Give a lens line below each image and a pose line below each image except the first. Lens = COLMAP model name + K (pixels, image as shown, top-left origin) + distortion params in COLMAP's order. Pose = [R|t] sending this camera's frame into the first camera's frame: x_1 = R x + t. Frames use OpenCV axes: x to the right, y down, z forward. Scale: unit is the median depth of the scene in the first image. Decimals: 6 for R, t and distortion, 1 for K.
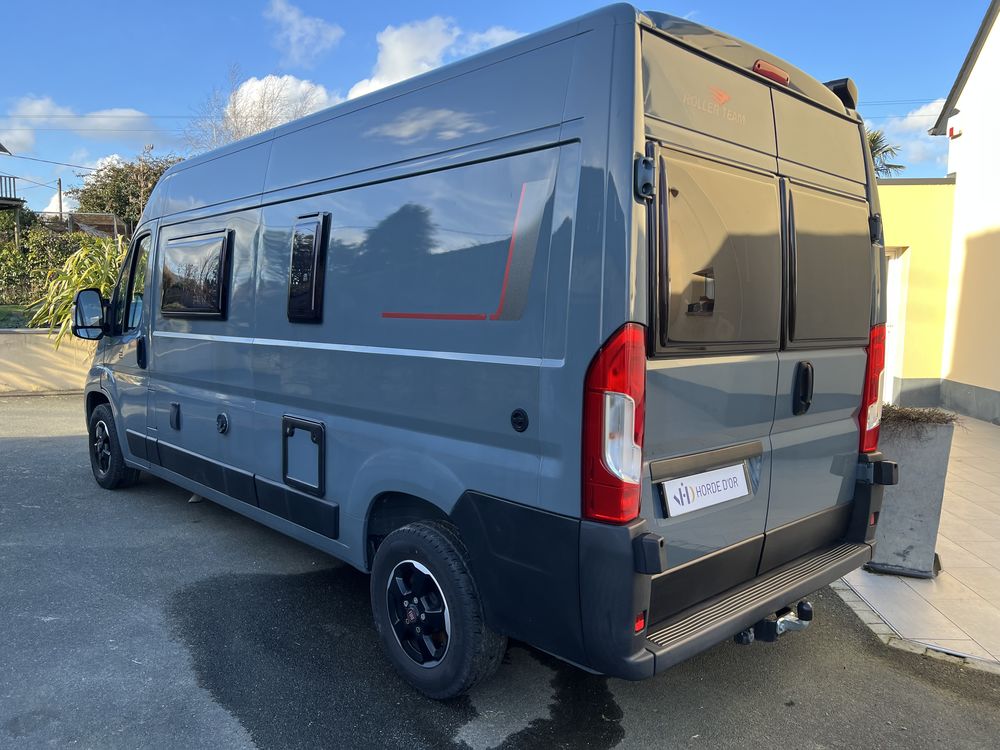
lens RADIAL K [[756.6, 0, 504.3], [0, 756.6, 375.4], [0, 0, 1]] dist [0.053011, -0.056442]
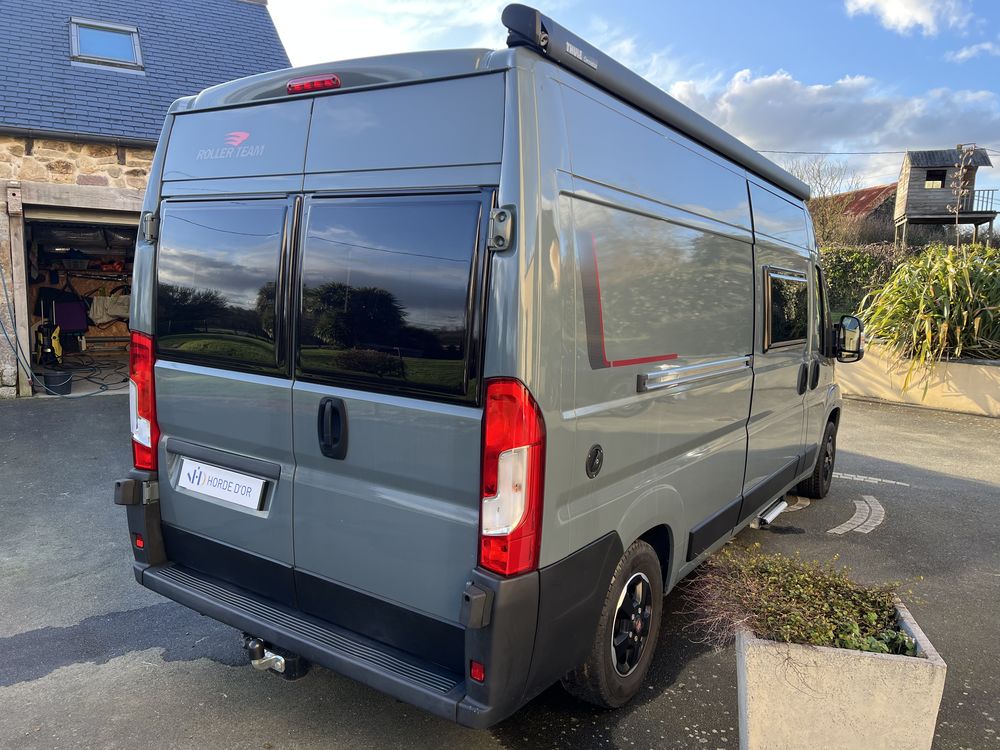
lens RADIAL K [[756.6, 0, 503.3], [0, 756.6, 379.2], [0, 0, 1]] dist [0.053011, -0.056442]
pose [[0.228872, 0.108899, -0.967346, 1.355915], [-0.117500, 0.989548, 0.083598, -0.138998], [0.966339, 0.094530, 0.239275, 1.052119]]
